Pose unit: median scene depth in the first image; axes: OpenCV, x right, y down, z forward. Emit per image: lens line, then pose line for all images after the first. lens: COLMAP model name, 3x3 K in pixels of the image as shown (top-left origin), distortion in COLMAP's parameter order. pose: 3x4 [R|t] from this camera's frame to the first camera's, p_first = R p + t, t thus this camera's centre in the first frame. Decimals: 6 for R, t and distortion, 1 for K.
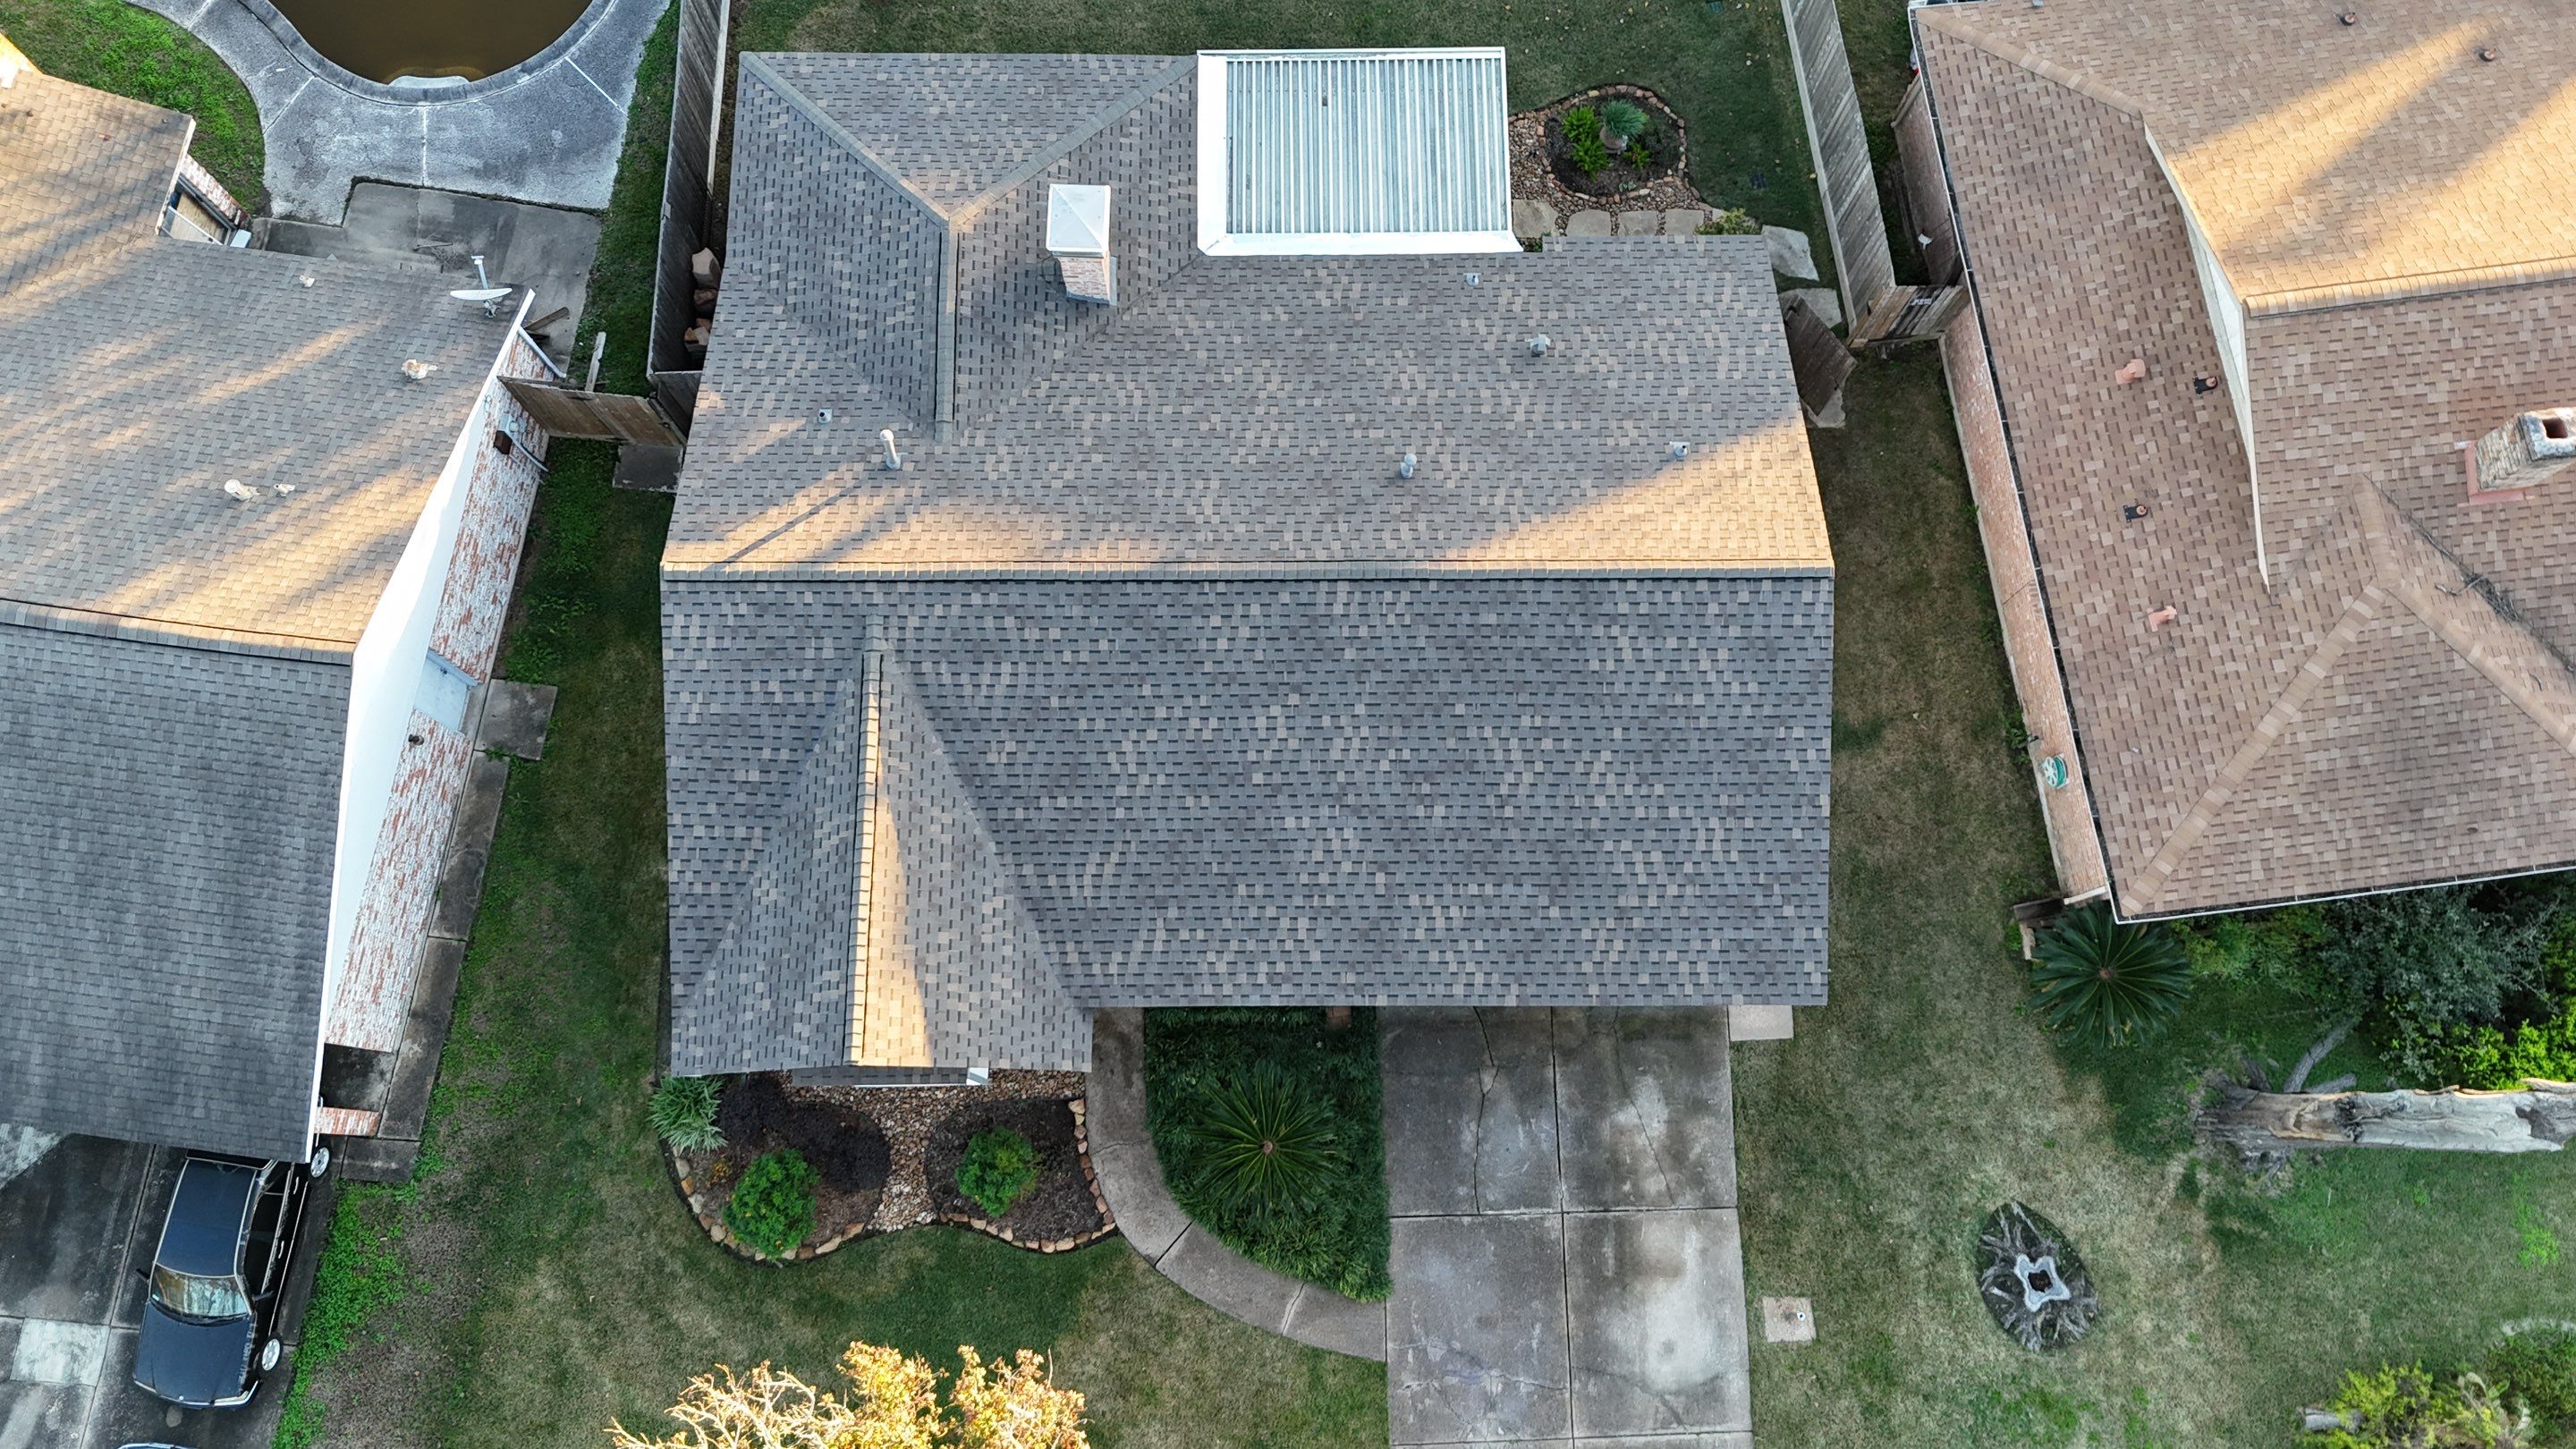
lens RADIAL K [[1888.4, 0, 1285.7], [0, 1888.4, 719.4], [0, 0, 1]] dist [0.078812, -0.070720]
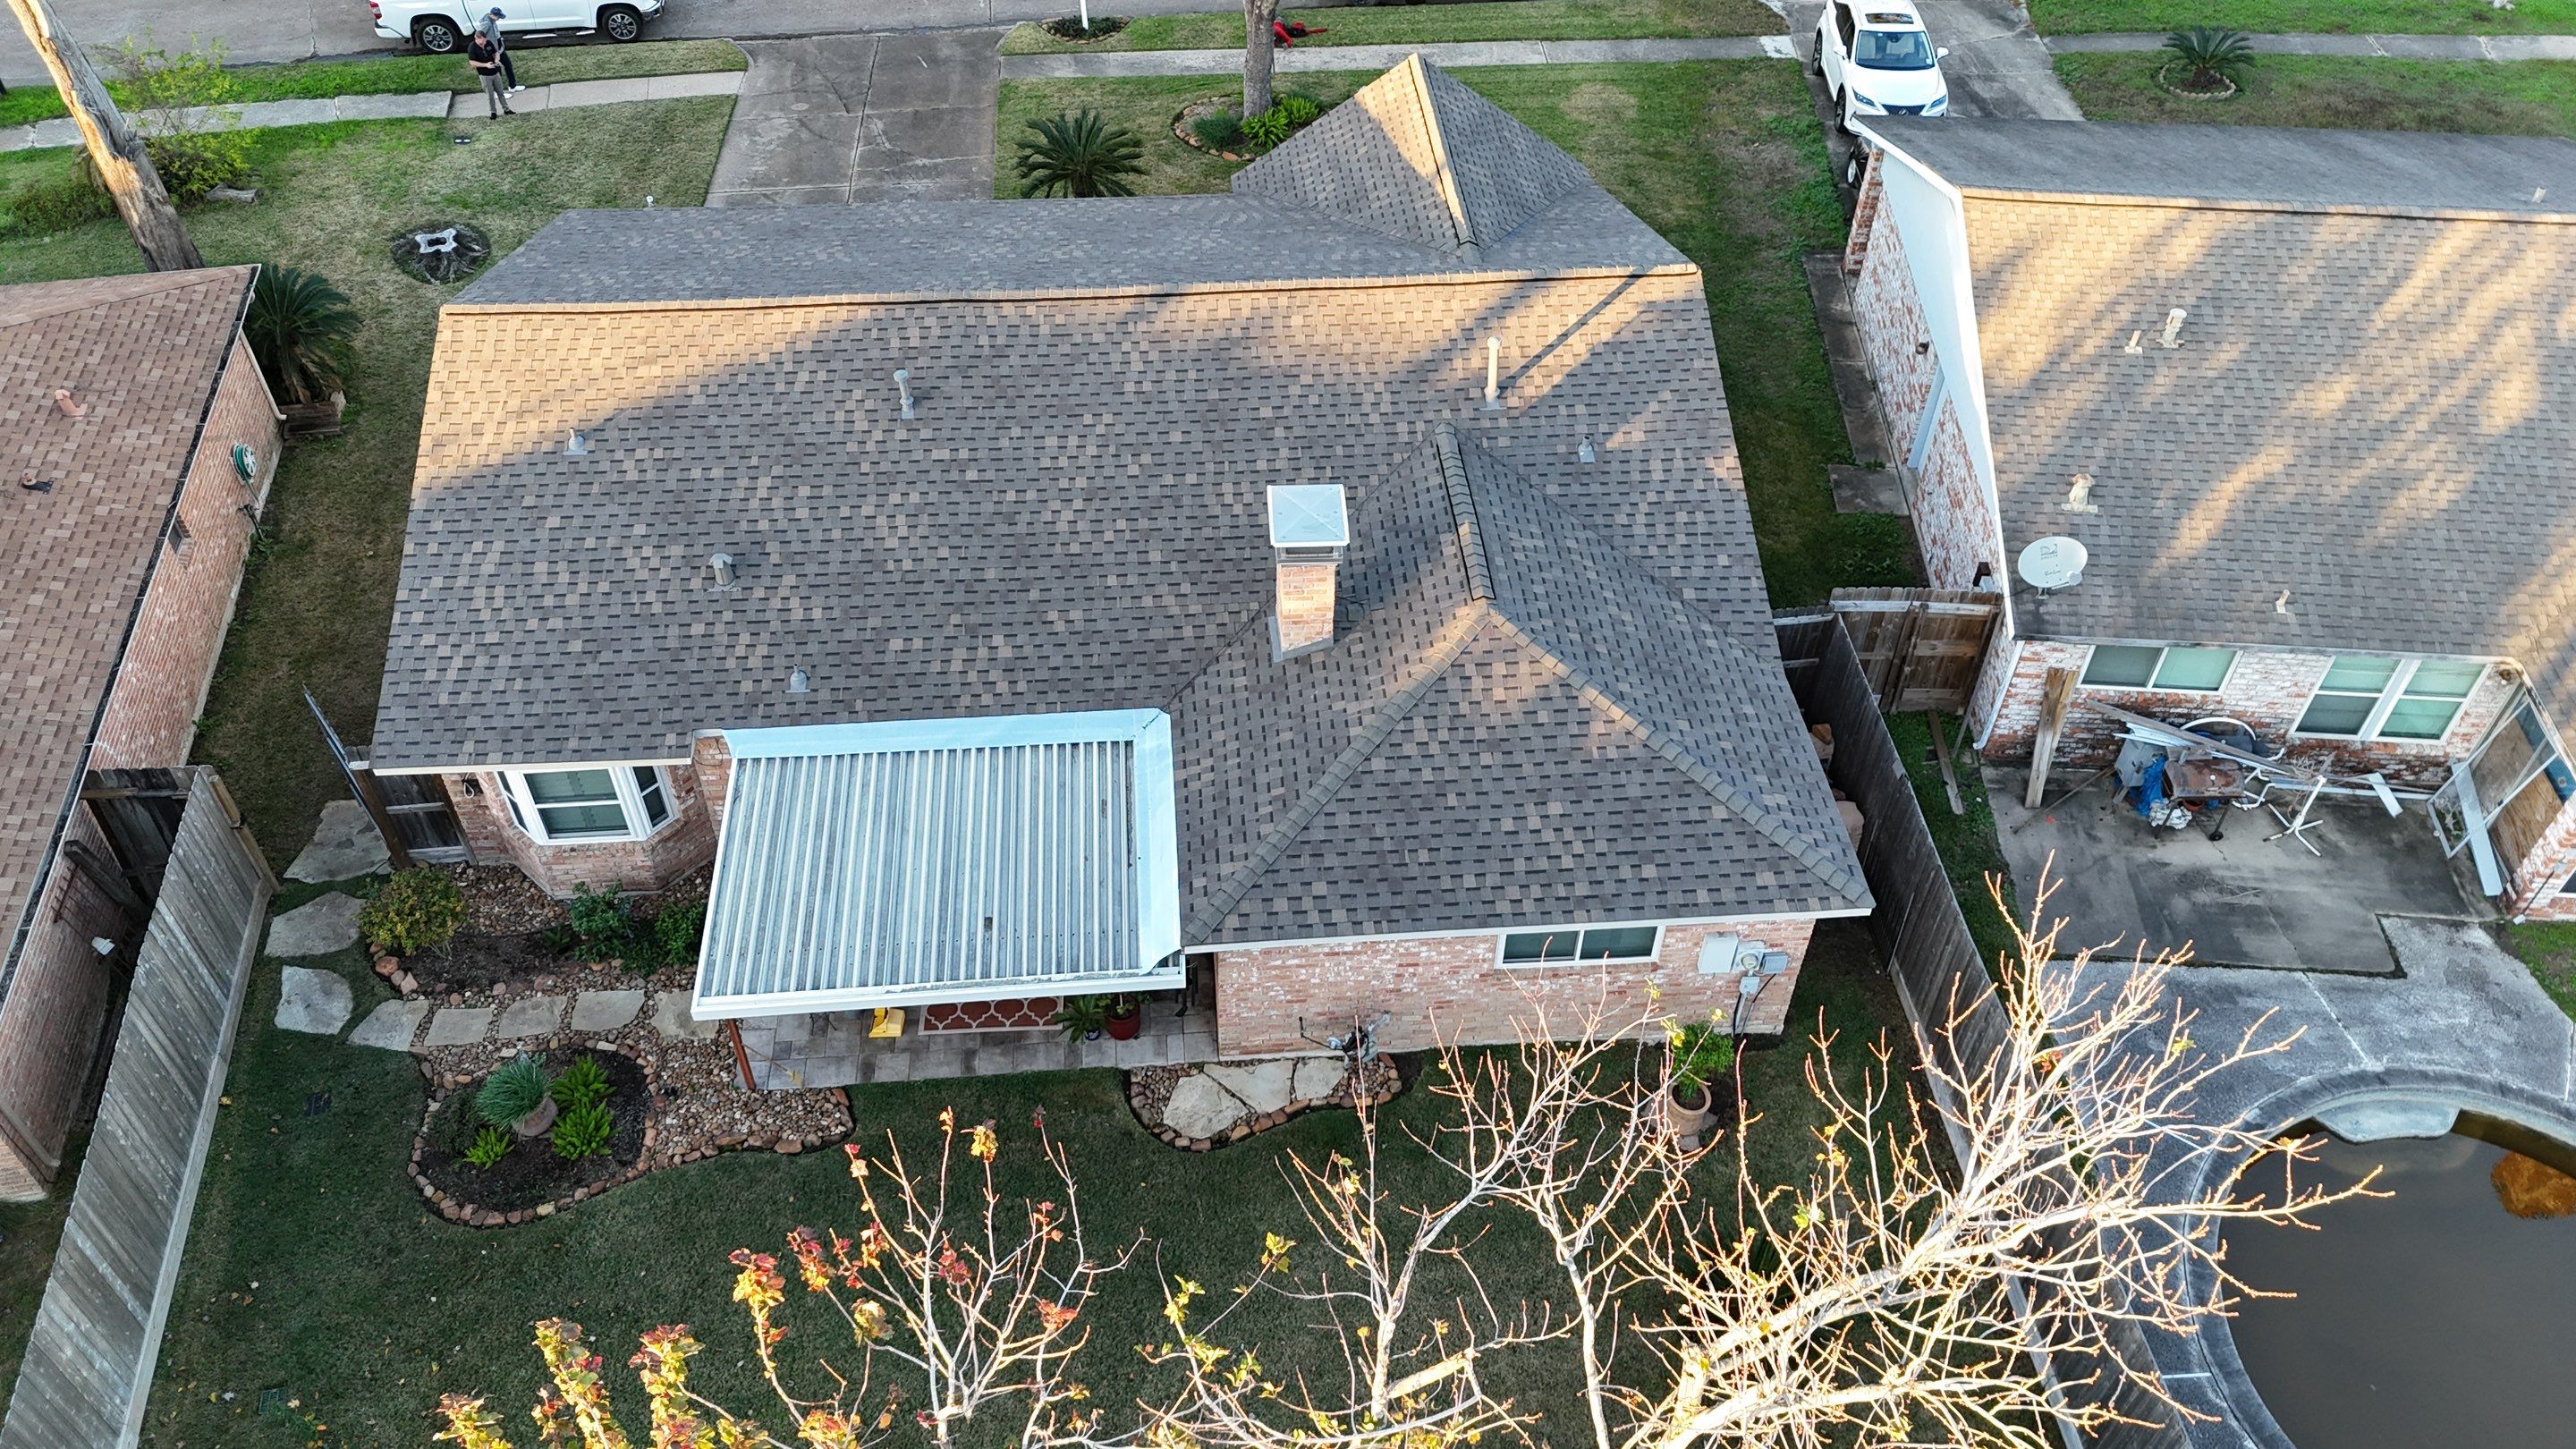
lens RADIAL K [[1888.4, 0, 1285.7], [0, 1888.4, 719.4], [0, 0, 1]] dist [0.078812, -0.070720]
pose [[-0.997265, 0.035650, -0.064740, -0.045537], [-0.073880, -0.504232, 0.860402, -0.930656], [-0.001970, 0.862832, 0.505487, 0.658250]]
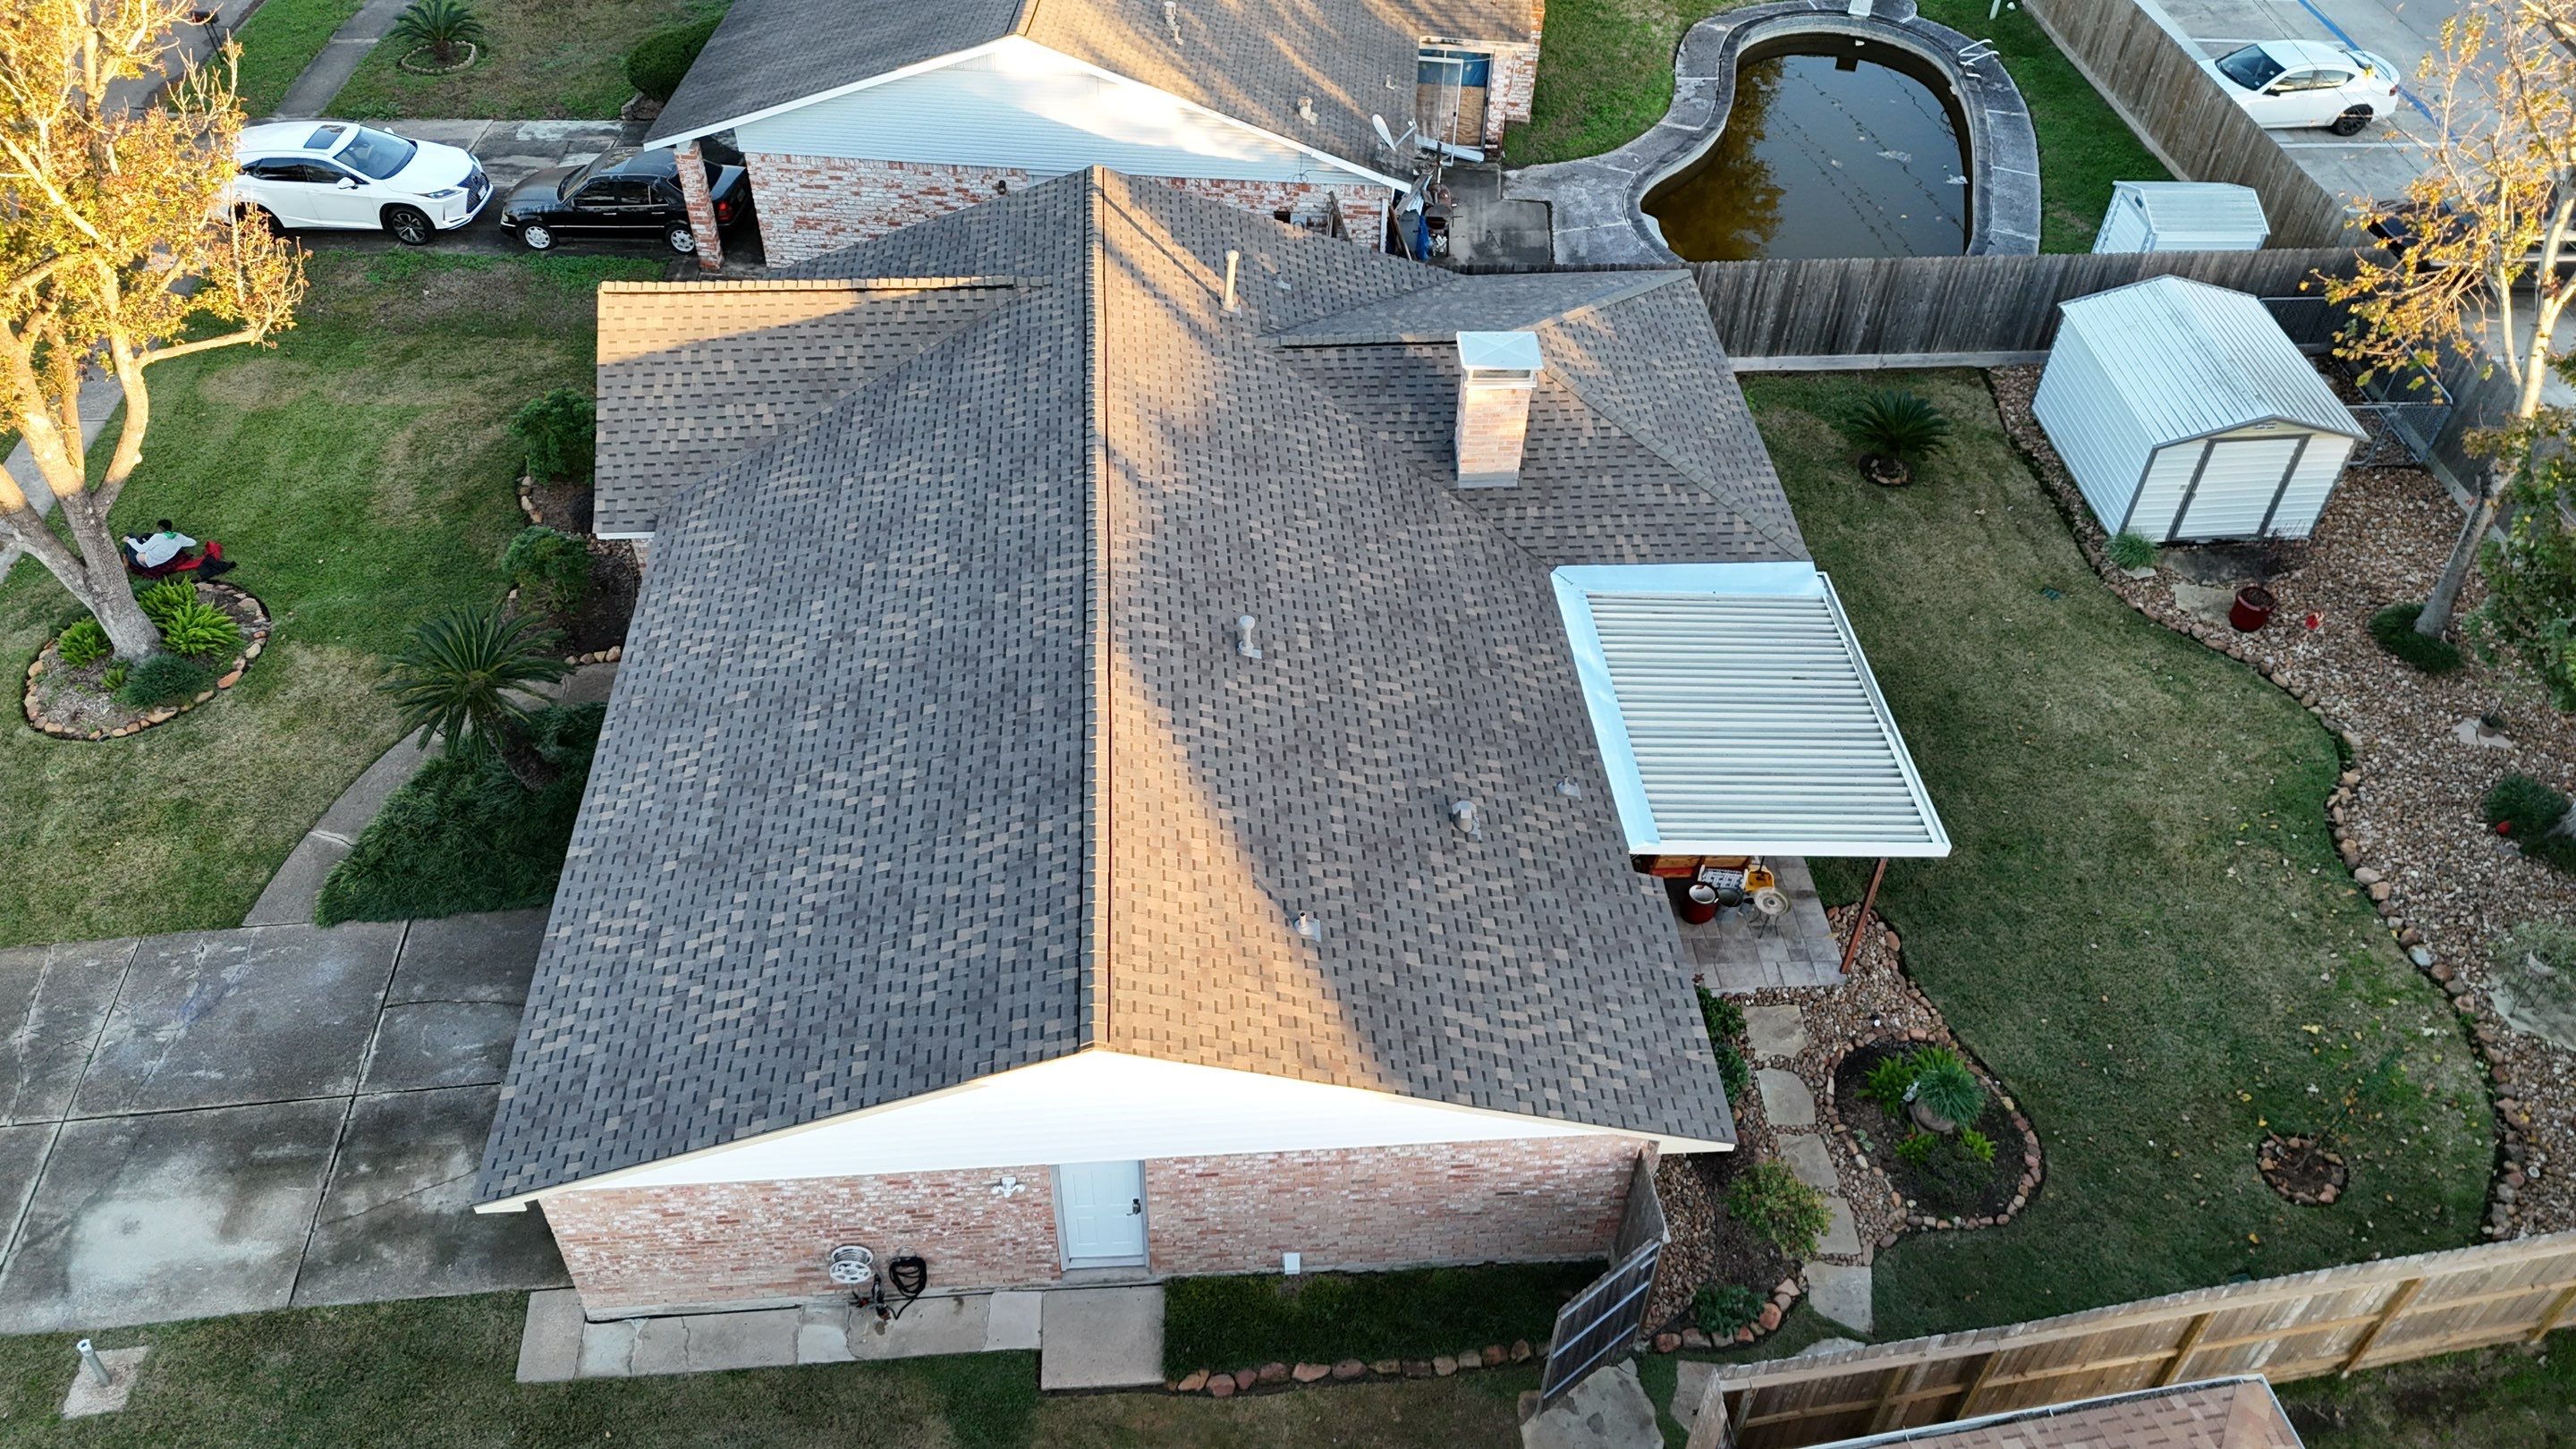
lens RADIAL K [[1891.0, 0, 1278.3], [0, 1891.0, 731.9], [0, 0, 1]] dist [0.083975, -0.091932]
pose [[0.061351, 0.686305, -0.724721, 0.633634], [-0.971528, 0.207536, 0.114291, -0.218539], [0.228845, 0.697075, 0.679497, 0.474819]]
